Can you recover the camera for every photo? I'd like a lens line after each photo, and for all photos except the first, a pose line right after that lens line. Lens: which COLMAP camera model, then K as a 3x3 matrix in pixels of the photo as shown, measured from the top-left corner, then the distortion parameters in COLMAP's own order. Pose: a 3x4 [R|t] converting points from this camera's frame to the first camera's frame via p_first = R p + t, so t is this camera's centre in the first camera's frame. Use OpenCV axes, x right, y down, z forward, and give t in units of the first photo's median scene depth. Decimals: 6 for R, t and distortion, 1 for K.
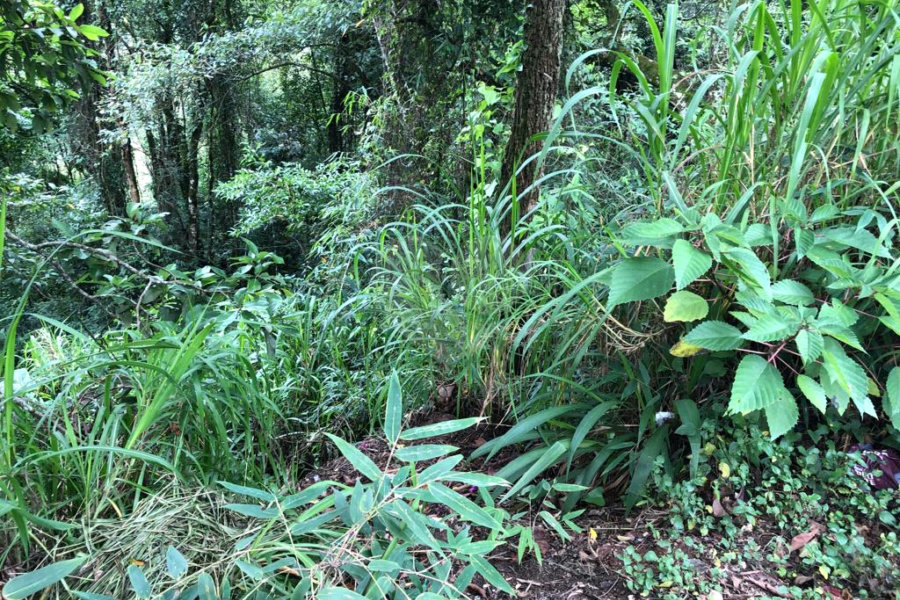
lens RADIAL K [[709.7, 0, 455.1], [0, 709.7, 281.9], [0, 0, 1]] dist [0.025634, -0.027534]
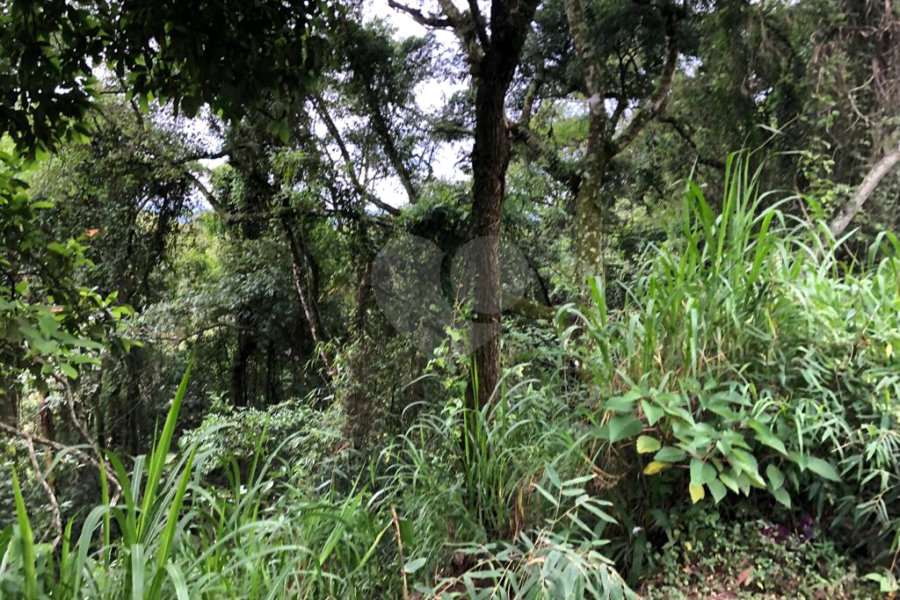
lens RADIAL K [[776.6, 0, 377.5], [0, 776.6, 300.2], [0, 0, 1]] dist [0.003614, 0.001183]
pose [[0.989201, -0.060666, 0.133421, -0.291923], [0.098581, 0.949029, -0.299377, 0.107895], [-0.108458, 0.309296, 0.944761, -0.426547]]
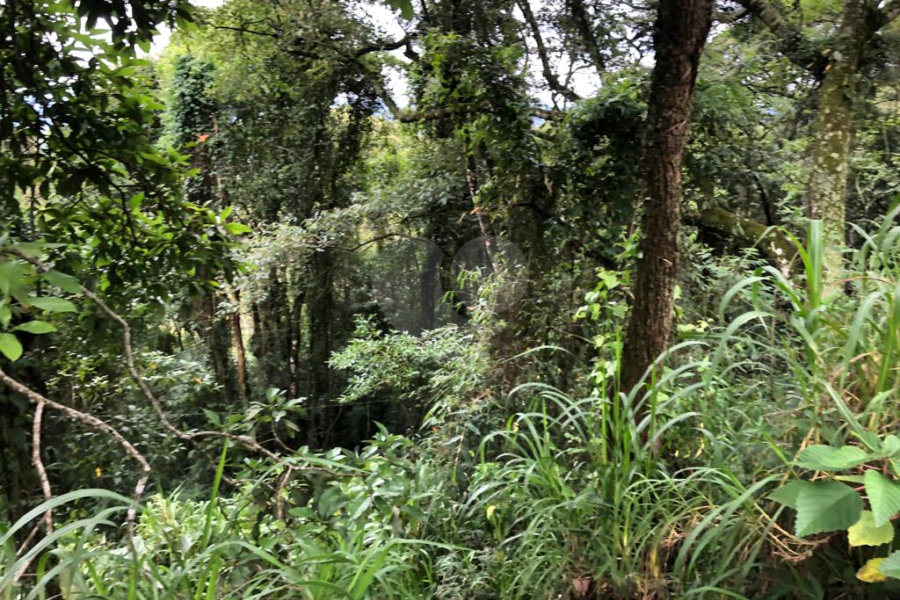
lens RADIAL K [[711.9, 0, 446.9], [0, 711.9, 291.8], [0, 0, 1]] dist [0.016694, -0.011162]
pose [[0.993739, -0.030447, -0.107501, -0.074911], [0.011305, 0.984616, -0.174367, -0.065857], [0.111156, 0.172060, 0.978795, -0.040938]]
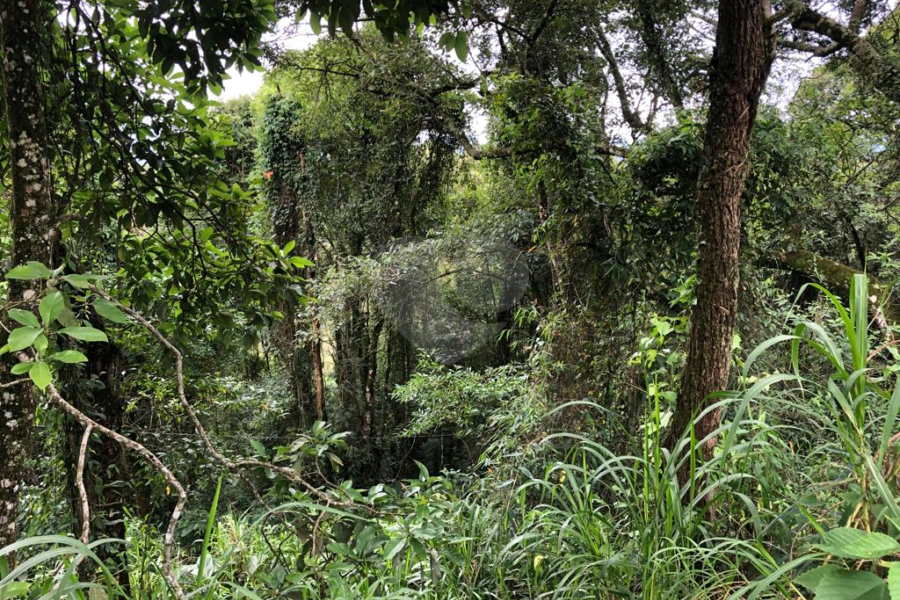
lens RADIAL K [[708.9, 0, 449.0], [0, 708.9, 289.2], [0, 0, 1]] dist [0.054441, -0.082370]
pose [[0.971563, -0.007093, -0.236676, -0.004826], [-0.046338, 0.974528, -0.219424, -0.079820], [0.232204, 0.224152, 0.946487, -0.020199]]
